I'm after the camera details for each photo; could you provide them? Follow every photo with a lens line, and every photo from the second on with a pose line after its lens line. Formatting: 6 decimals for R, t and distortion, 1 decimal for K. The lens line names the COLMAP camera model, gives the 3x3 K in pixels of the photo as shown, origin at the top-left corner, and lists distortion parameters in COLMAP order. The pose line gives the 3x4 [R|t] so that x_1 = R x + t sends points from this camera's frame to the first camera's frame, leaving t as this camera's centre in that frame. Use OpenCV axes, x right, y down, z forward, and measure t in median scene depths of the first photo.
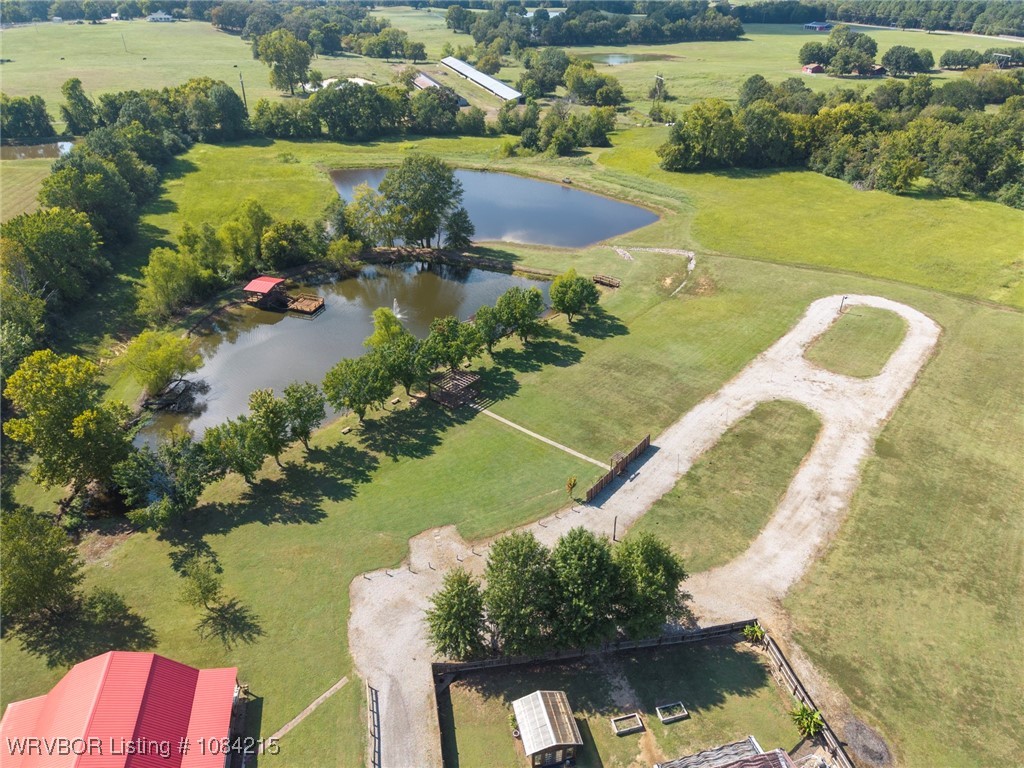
lens RADIAL K [[683.8, 0, 509.8], [0, 683.8, 388.2], [0, 0, 1]] dist [0.022123, -0.019222]
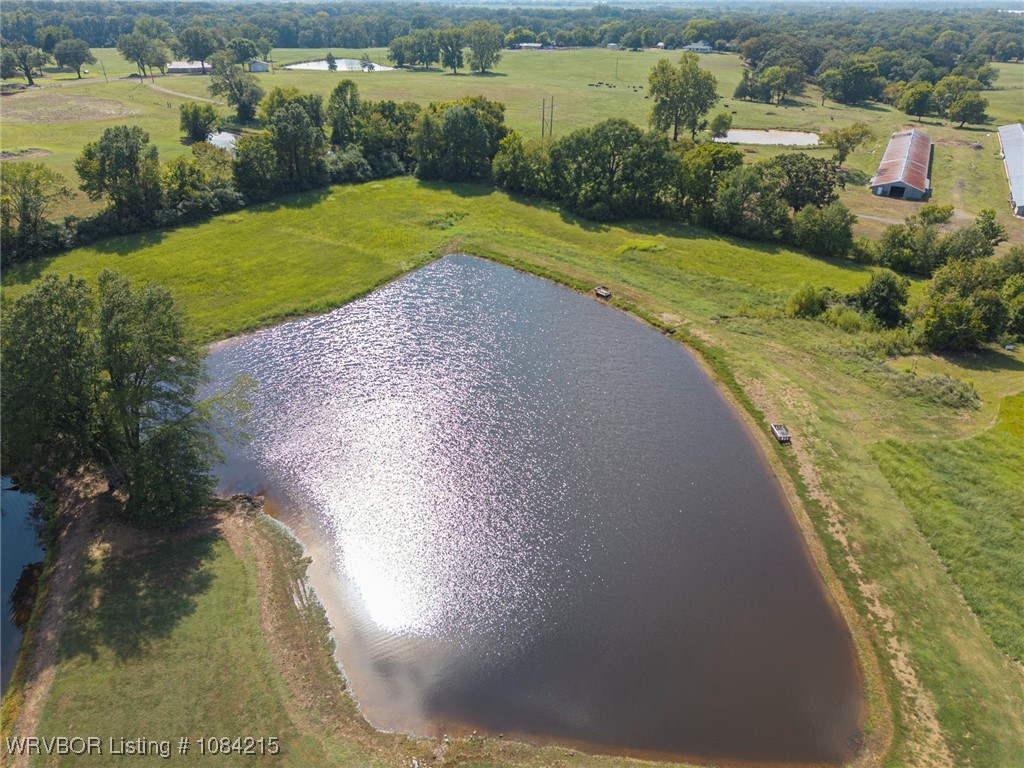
lens RADIAL K [[683.8, 0, 509.8], [0, 683.8, 388.2], [0, 0, 1]] dist [0.022123, -0.019222]
pose [[0.659274, 0.371582, -0.653670, 0.324350], [-0.410283, 0.906304, 0.101393, -0.447243], [0.630100, 0.201344, 0.749957, 0.928307]]
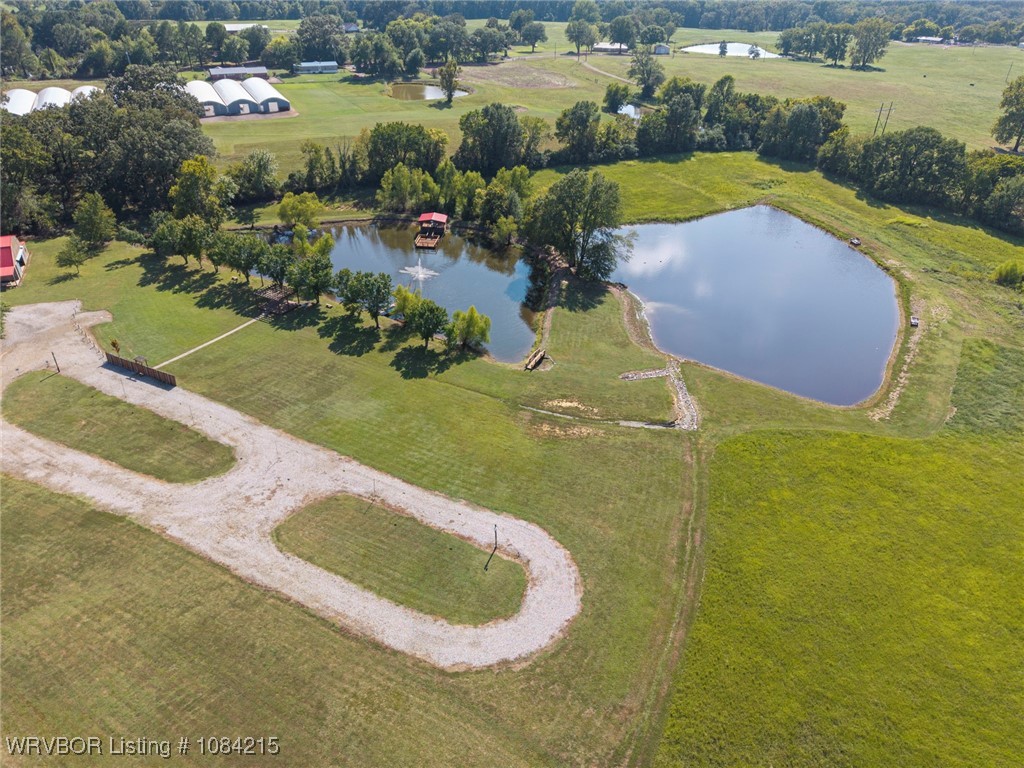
lens RADIAL K [[683.8, 0, 509.8], [0, 683.8, 388.2], [0, 0, 1]] dist [0.022123, -0.019222]
pose [[0.212692, 0.519004, -0.827887, 0.840277], [-0.542602, 0.767365, 0.341663, -0.397958], [0.812616, 0.376544, 0.444825, 0.637279]]
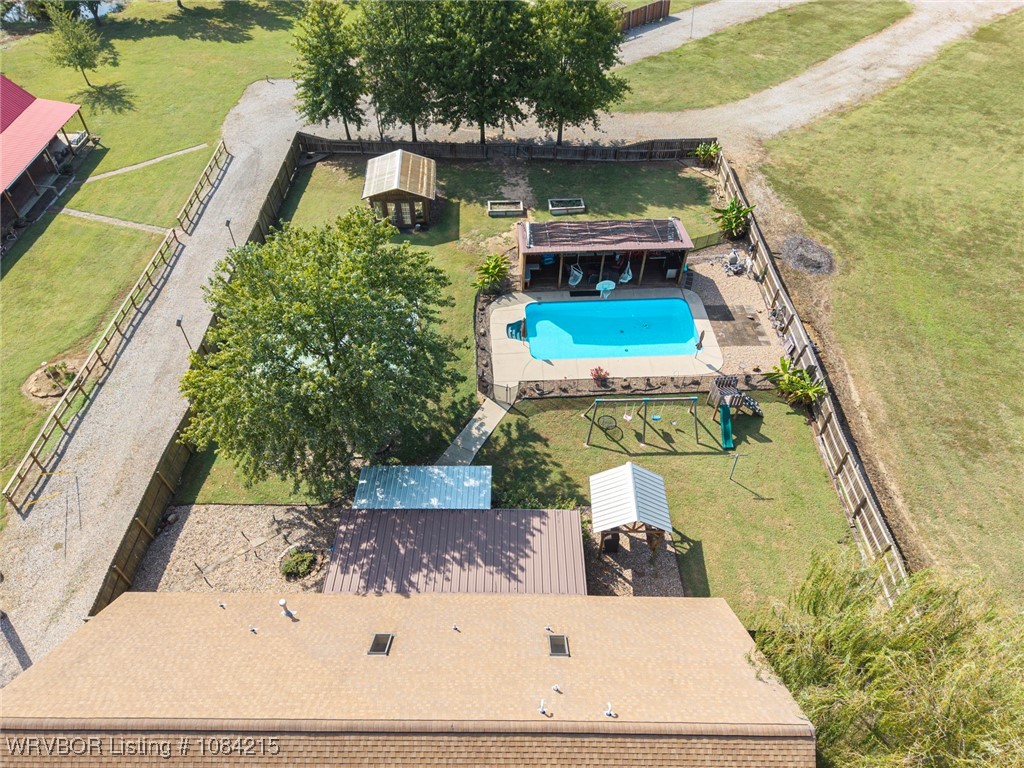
lens RADIAL K [[691.6, 0, 517.4], [0, 691.6, 391.4], [0, 0, 1]] dist [0.014524, -0.013100]
pose [[0.980806, 0.145059, -0.130298, 0.135222], [-0.106131, 0.957738, 0.267345, 0.201425], [0.163572, -0.248385, 0.954751, 0.077193]]
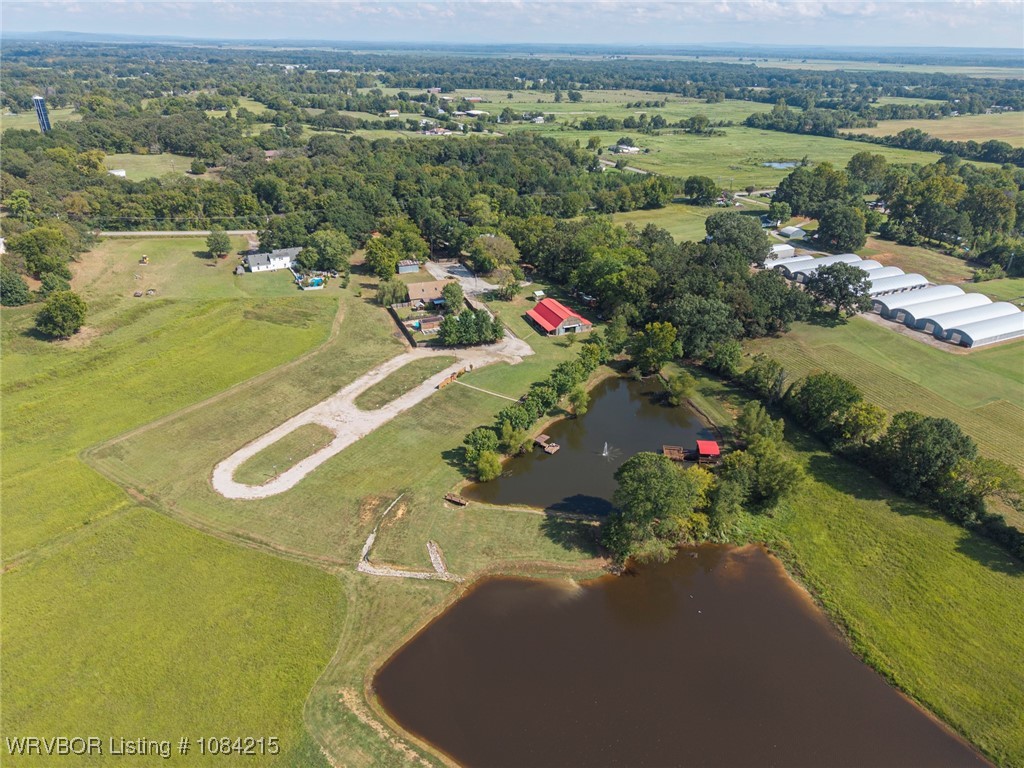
lens RADIAL K [[683.8, 0, 509.8], [0, 683.8, 388.2], [0, 0, 1]] dist [0.022123, -0.019222]
pose [[-0.983565, 0.058794, -0.170716, 0.241600], [-0.117607, 0.508802, 0.852812, -1.242586], [0.137001, 0.858874, -0.493525, 1.433354]]
